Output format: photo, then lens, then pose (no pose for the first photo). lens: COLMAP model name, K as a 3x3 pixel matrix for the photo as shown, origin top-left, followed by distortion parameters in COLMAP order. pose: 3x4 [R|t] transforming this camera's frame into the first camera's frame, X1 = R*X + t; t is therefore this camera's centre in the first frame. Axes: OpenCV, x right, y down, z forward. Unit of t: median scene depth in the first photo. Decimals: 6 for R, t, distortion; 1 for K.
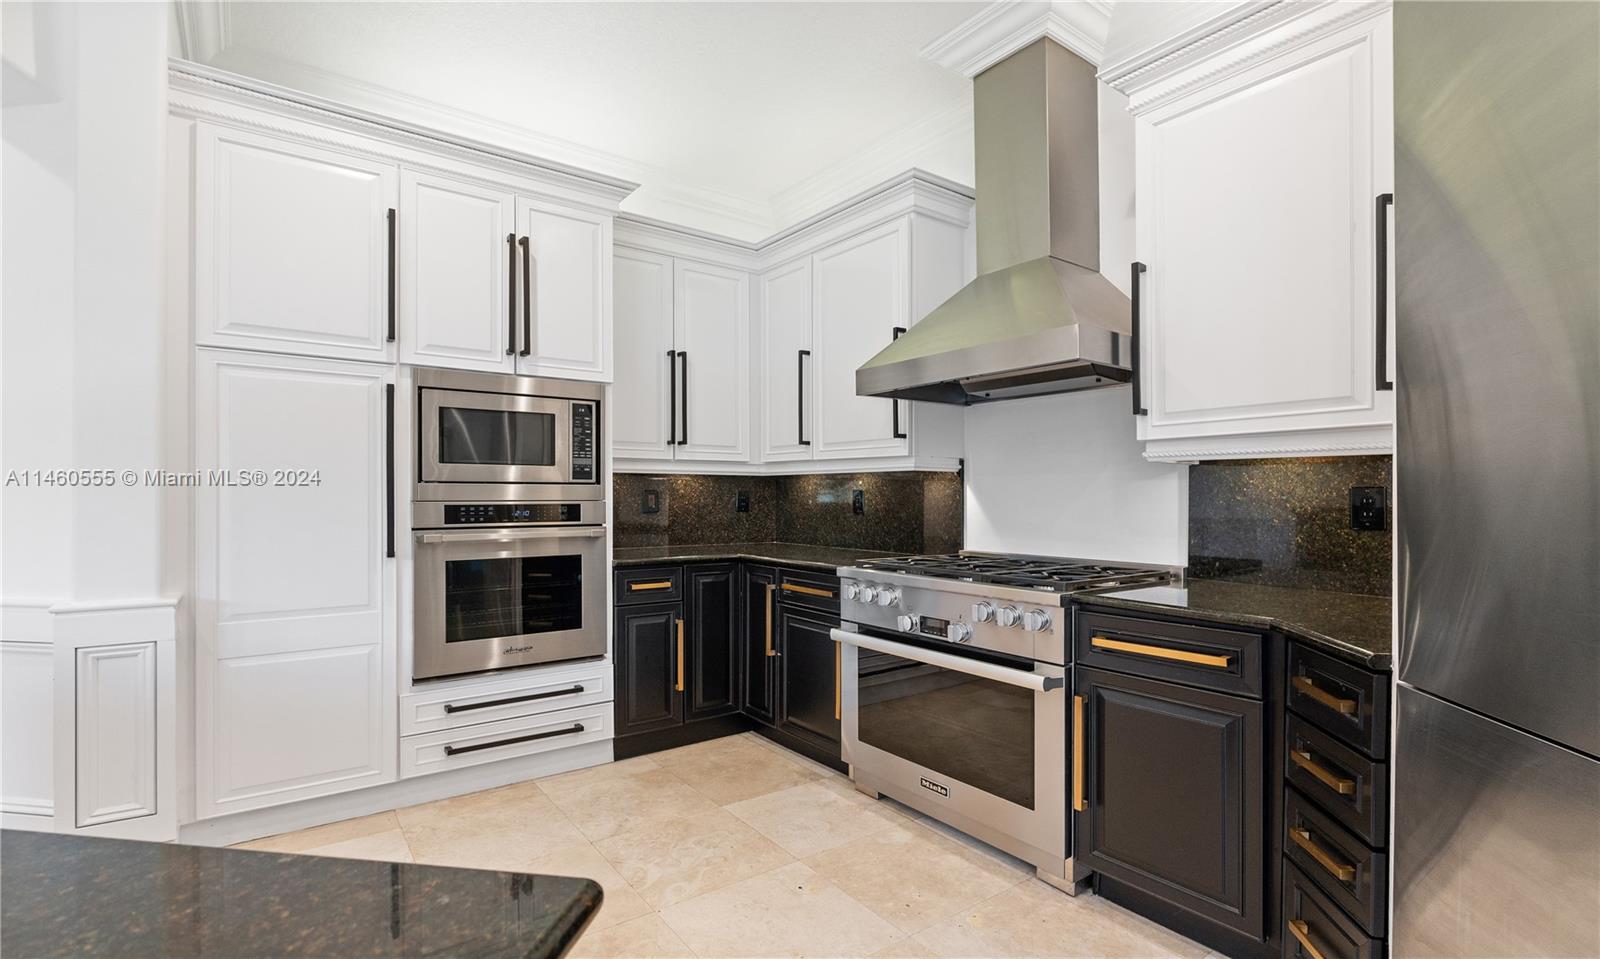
lens RADIAL K [[739.7, 0, 794.5], [0, 739.7, 498.9], [0, 0, 1]] dist [-0.008608, 0.000848]
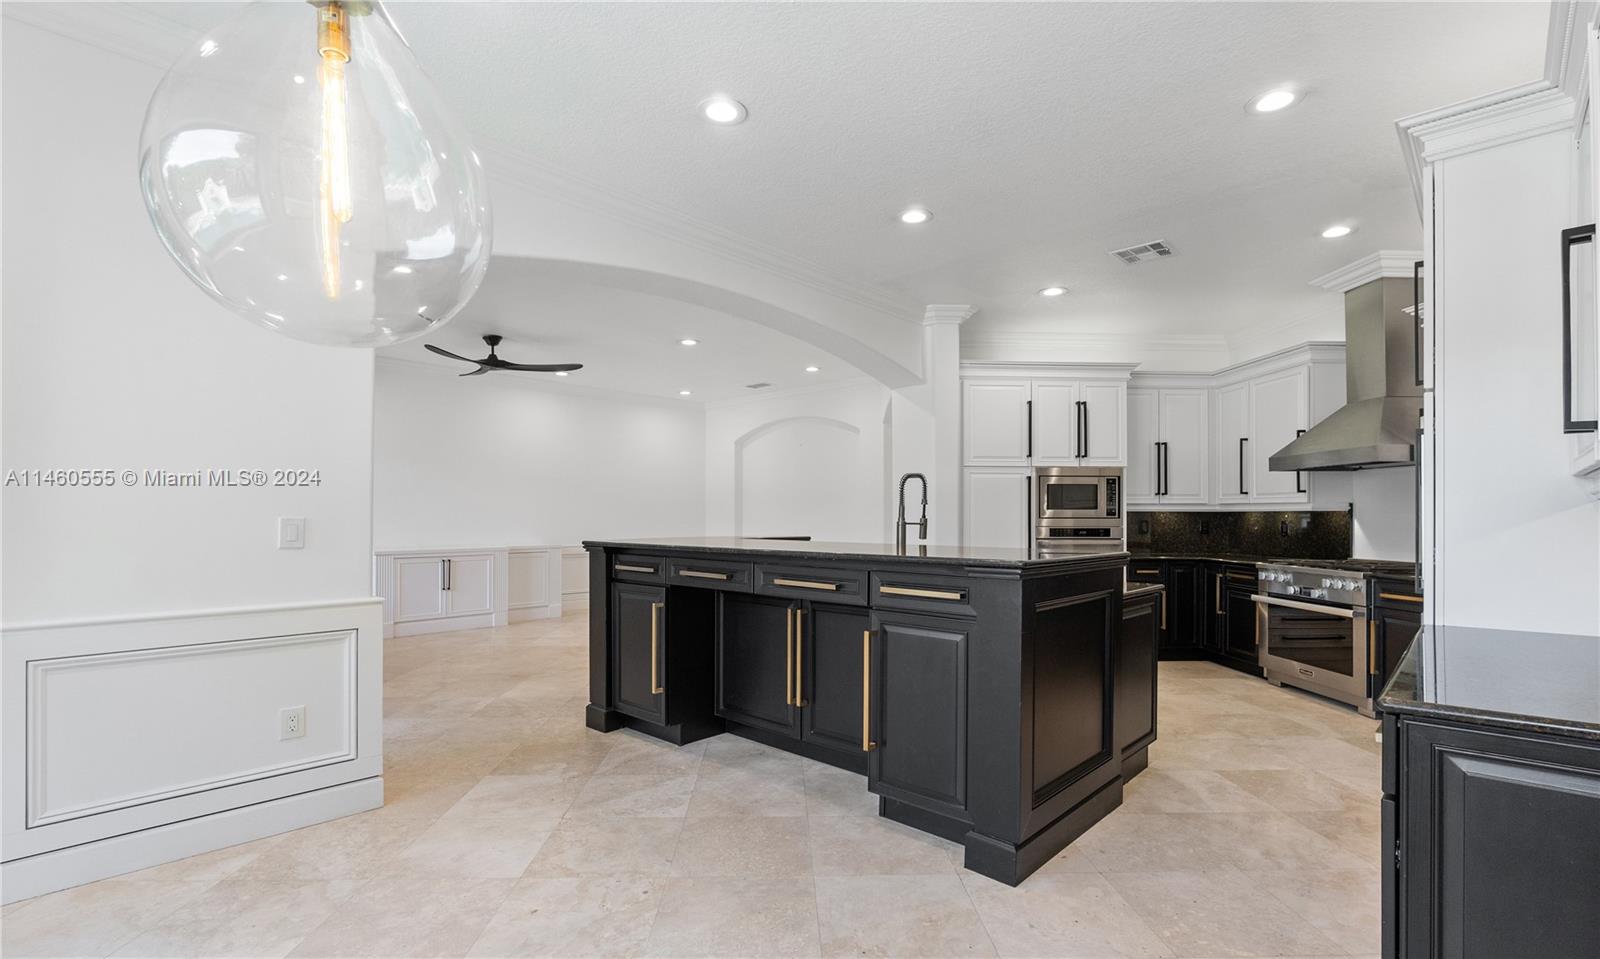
lens RADIAL K [[739.7, 0, 810.1], [0, 739.7, 514.6], [0, 0, 1]] dist [-0.008608, 0.000848]
pose [[0.836575, -0.000392, -0.547852, 0.125144], [-0.005516, 0.999943, -0.009139, -0.007094], [0.547824, 0.010668, 0.836526, -1.107548]]
